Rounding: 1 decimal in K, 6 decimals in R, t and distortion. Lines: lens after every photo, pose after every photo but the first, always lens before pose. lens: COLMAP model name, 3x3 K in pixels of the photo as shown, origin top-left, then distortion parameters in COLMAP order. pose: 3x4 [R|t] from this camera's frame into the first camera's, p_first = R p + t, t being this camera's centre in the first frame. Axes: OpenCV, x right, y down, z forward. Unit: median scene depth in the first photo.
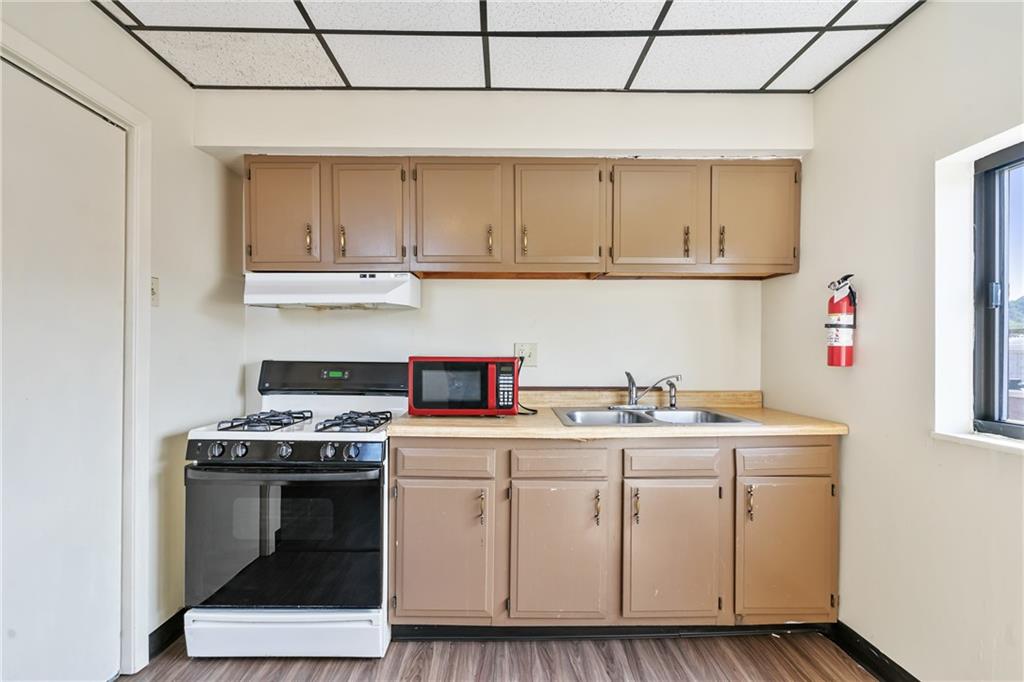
lens RADIAL K [[468.2, 0, 509.7], [0, 468.2, 348.6], [0, 0, 1]] dist [-0.008591, 0.001745]
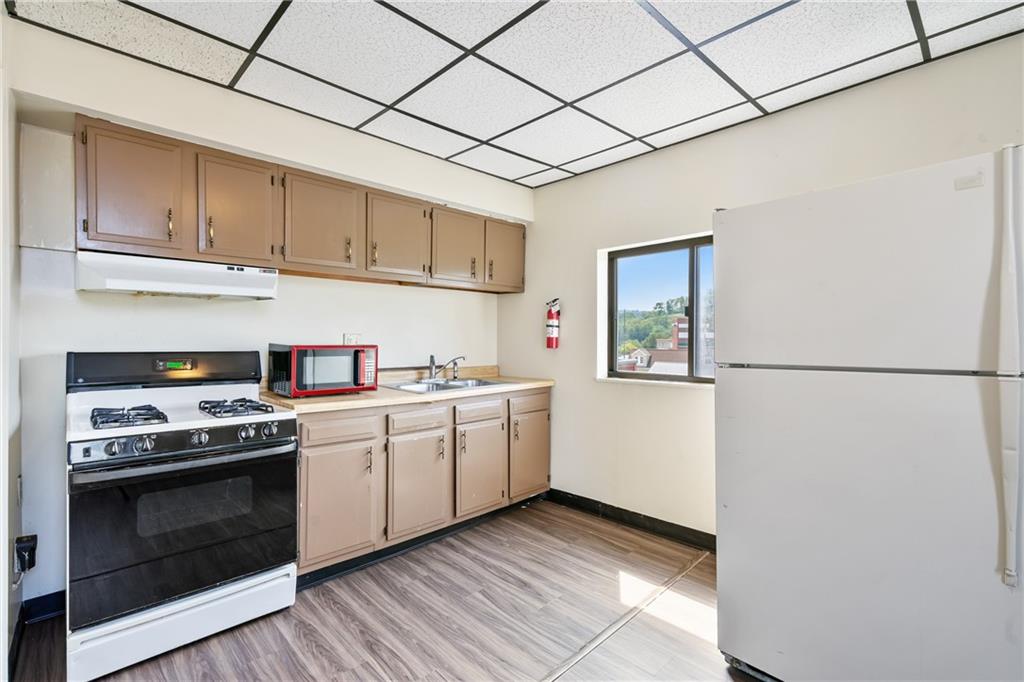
lens RADIAL K [[468.2, 0, 511.5], [0, 468.2, 338.1], [0, 0, 1]] dist [-0.008591, 0.001745]
pose [[0.719055, 0.000424, 0.694953, -0.663109], [-0.002106, 0.999997, 0.001569, -0.003891], [-0.694950, -0.002591, 0.719054, -0.200390]]
